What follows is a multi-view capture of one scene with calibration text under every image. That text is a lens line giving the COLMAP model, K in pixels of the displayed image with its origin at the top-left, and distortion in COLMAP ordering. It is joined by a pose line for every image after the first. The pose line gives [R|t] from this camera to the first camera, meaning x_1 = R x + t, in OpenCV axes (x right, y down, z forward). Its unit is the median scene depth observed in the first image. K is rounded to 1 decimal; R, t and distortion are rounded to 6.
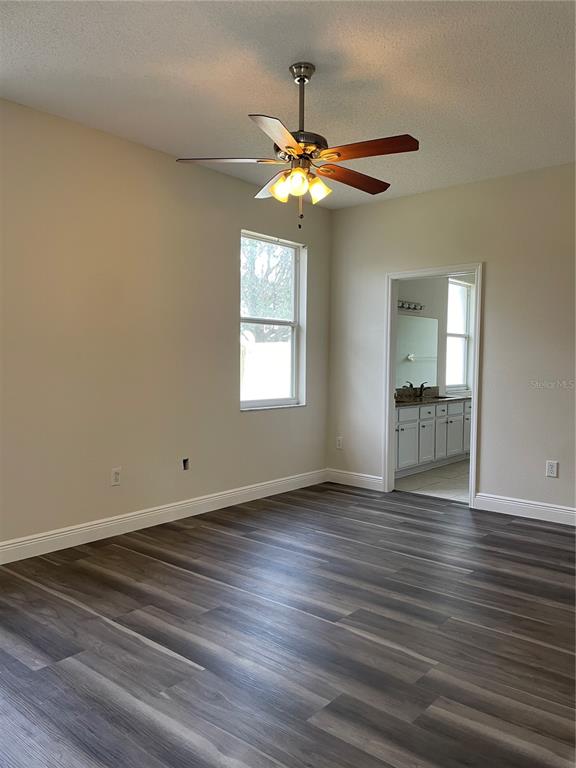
lens RADIAL K [[606.2, 0, 288.0], [0, 606.2, 384.0], [0, 0, 1]] dist [0.098271, -0.146446]
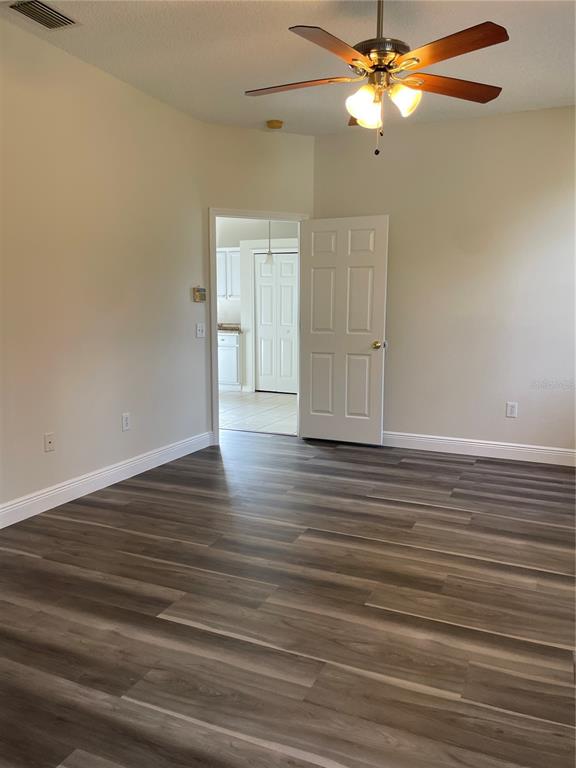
lens RADIAL K [[606.2, 0, 288.0], [0, 606.2, 384.0], [0, 0, 1]] dist [0.098271, -0.146446]
pose [[-0.960844, 0.017675, -0.276525, 0.394218], [-0.027493, 0.986958, 0.158615, -0.068079], [0.275722, 0.160007, -0.947826, 1.873172]]
